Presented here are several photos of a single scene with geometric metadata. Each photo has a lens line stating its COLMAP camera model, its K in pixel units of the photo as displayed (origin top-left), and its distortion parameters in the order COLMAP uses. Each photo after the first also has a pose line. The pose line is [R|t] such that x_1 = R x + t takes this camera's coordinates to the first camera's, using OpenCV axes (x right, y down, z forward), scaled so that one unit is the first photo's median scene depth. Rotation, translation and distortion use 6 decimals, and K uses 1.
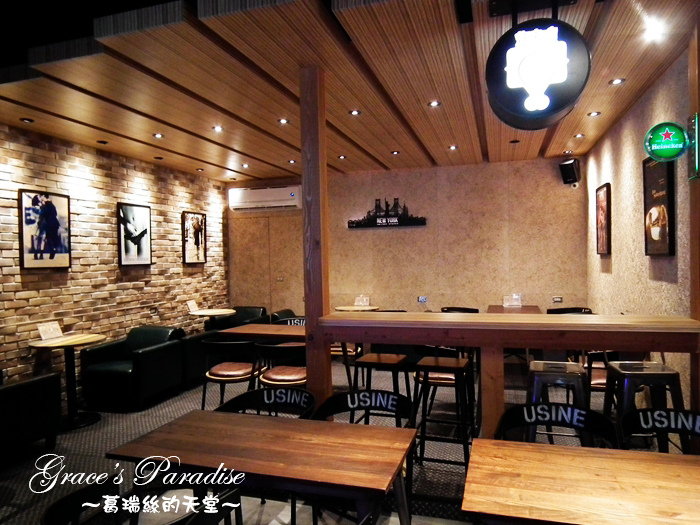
lens RADIAL K [[476.6, 0, 350.6], [0, 476.6, 264.1], [0, 0, 1]] dist [0.003160, -0.003884]
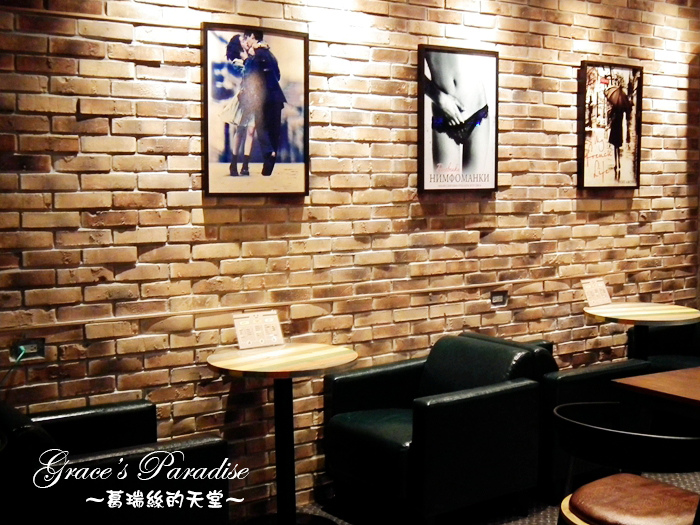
lens RADIAL K [[877.9, 0, 350.4], [0, 877.9, 263.8], [0, 0, 1]] dist [-0.008343, 0.000000]
pose [[0.775803, 0.061544, -0.627966, -0.023185], [-0.011460, 0.996442, 0.083499, 0.002326], [0.630871, -0.057582, 0.773748, 0.315623]]
